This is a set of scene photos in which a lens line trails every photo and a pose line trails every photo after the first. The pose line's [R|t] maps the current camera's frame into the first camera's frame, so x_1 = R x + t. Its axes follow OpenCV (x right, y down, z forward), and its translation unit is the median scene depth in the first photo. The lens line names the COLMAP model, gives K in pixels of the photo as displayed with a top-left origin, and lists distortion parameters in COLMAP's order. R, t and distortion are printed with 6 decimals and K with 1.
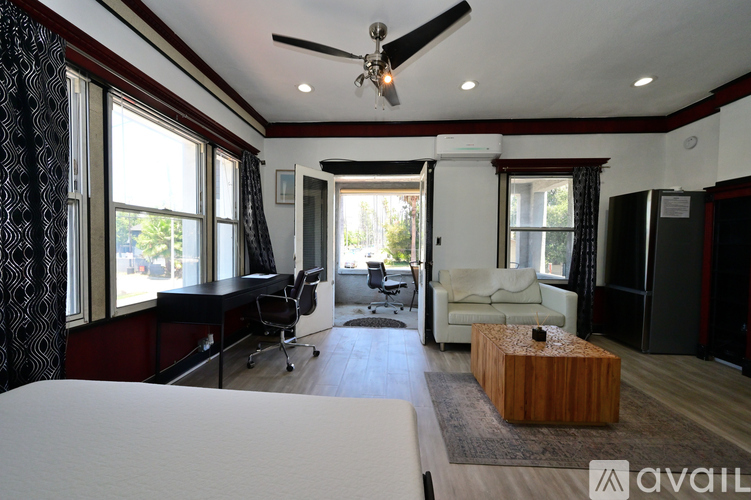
lens RADIAL K [[293.2, 0, 376.8], [0, 293.2, 252.3], [0, 0, 1]] dist [-0.000711, -0.000129]
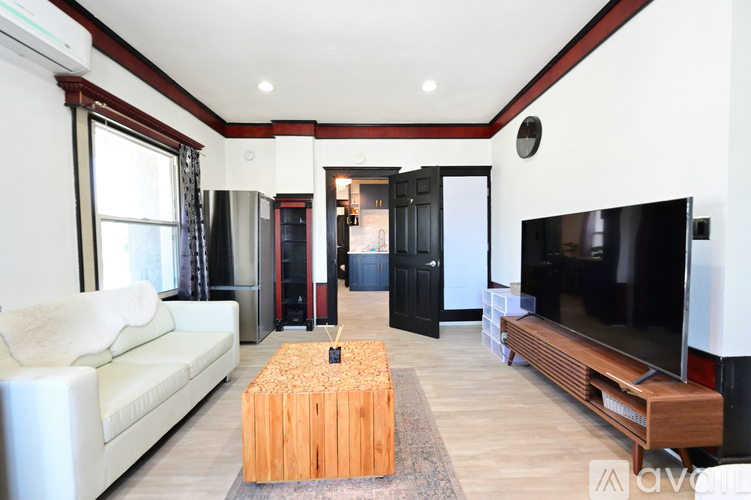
lens RADIAL K [[293.2, 0, 376.8], [0, 293.2, 252.3], [0, 0, 1]] dist [-0.000711, -0.000129]
pose [[-0.080053, -0.048900, 0.995590, -0.195431], [0.037711, 0.997932, 0.052047, -0.032087], [-0.996077, 0.041711, -0.078044, 0.714370]]
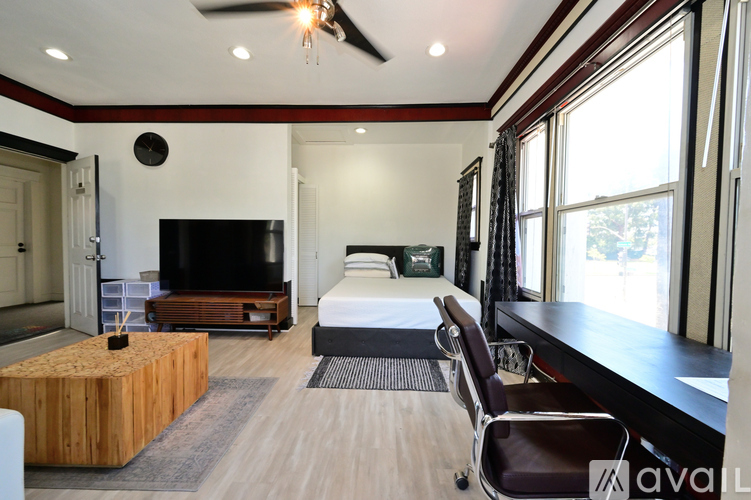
lens RADIAL K [[293.2, 0, 376.8], [0, 293.2, 252.3], [0, 0, 1]] dist [-0.000711, -0.000129]
pose [[-0.999299, -0.023471, -0.029154, -0.115809], [-0.025380, 0.997433, 0.066951, -0.036024], [0.027508, 0.067644, -0.997330, 1.399133]]
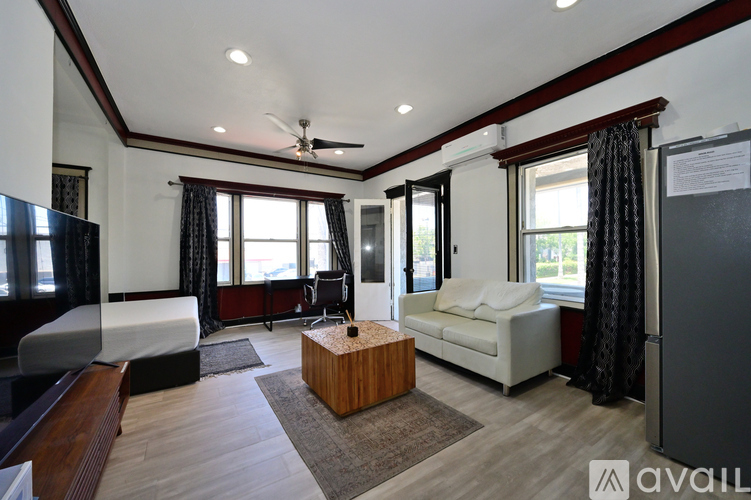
lens RADIAL K [[293.2, 0, 376.8], [0, 293.2, 252.3], [0, 0, 1]] dist [-0.000711, -0.000129]
pose [[0.588646, -0.015853, -0.808235, 1.181205], [-0.011103, 0.999555, -0.027693, 0.000623], [0.808314, 0.025275, 0.588208, 0.296966]]
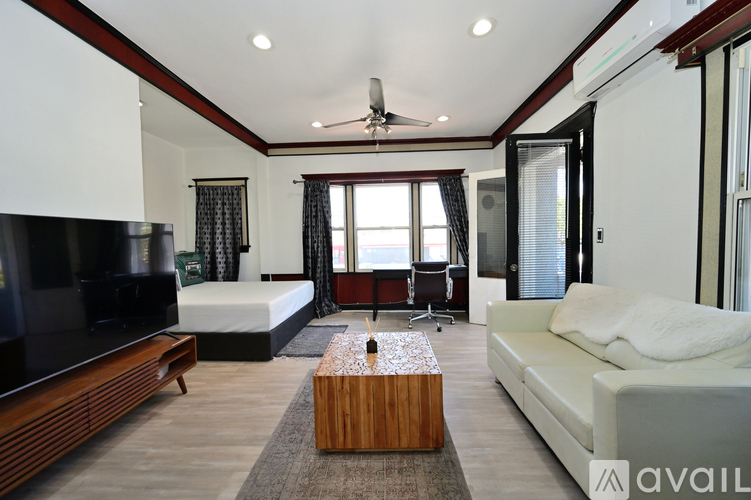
lens RADIAL K [[293.2, 0, 376.8], [0, 293.2, 252.3], [0, 0, 1]] dist [-0.000711, -0.000129]
pose [[0.008034, 0.035062, -0.999353, 1.107645], [-0.009920, 0.999339, 0.034982, -0.030428], [0.999919, 0.009632, 0.008377, 0.765929]]
